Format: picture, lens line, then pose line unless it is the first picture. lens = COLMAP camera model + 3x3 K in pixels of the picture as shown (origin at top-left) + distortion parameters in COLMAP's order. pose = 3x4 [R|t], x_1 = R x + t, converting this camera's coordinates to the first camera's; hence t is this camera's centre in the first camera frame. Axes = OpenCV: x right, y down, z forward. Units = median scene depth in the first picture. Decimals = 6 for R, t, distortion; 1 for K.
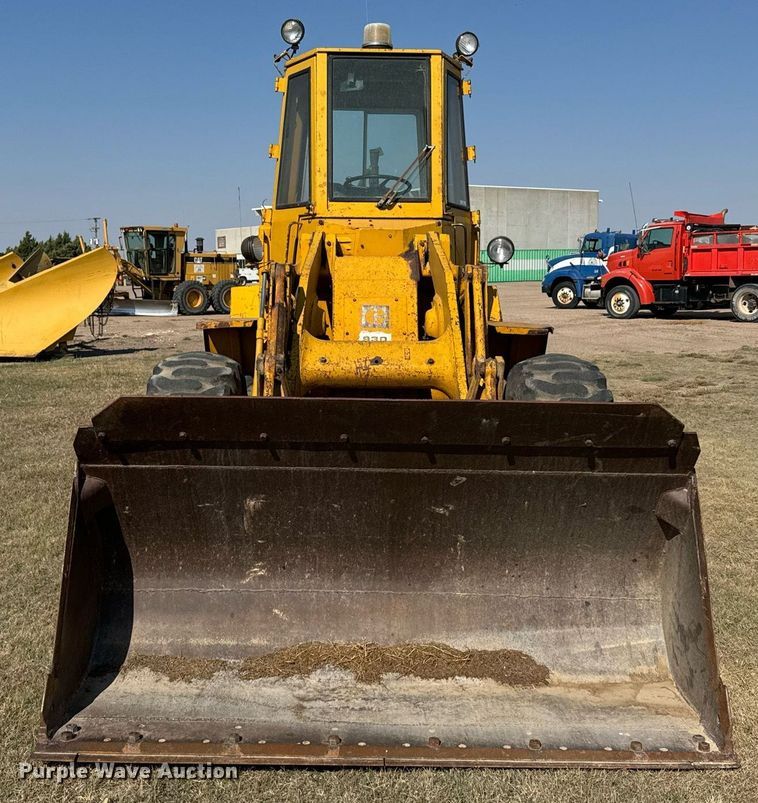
lens RADIAL K [[1090.3, 0, 377.9], [0, 1090.3, 356.9], [0, 0, 1]] dist [0.073563, -0.007625]
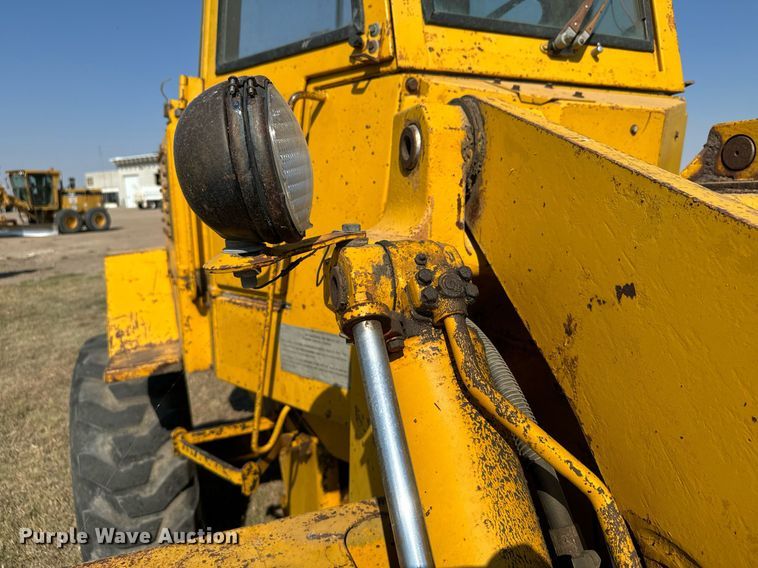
lens RADIAL K [[534.0, 0, 381.2], [0, 534.0, 271.7], [0, 0, 1]] dist [-0.023352, -0.002334]
pose [[0.937835, -0.070692, 0.339805, -0.037181], [0.047872, 0.996027, 0.075090, -0.026296], [-0.343763, -0.054155, 0.937494, 0.274630]]
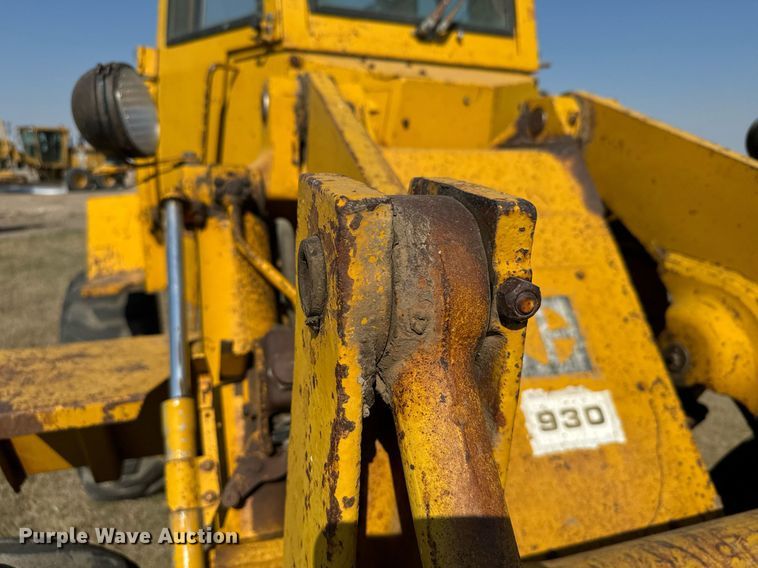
lens RADIAL K [[546.8, 0, 391.0], [0, 546.8, 287.0], [0, 0, 1]] dist [-0.047424, 0.001080]
pose [[0.943881, -0.060777, 0.324645, -0.028706], [0.011214, 0.988254, 0.152411, -0.022331], [-0.330095, -0.140217, 0.933476, 0.251235]]
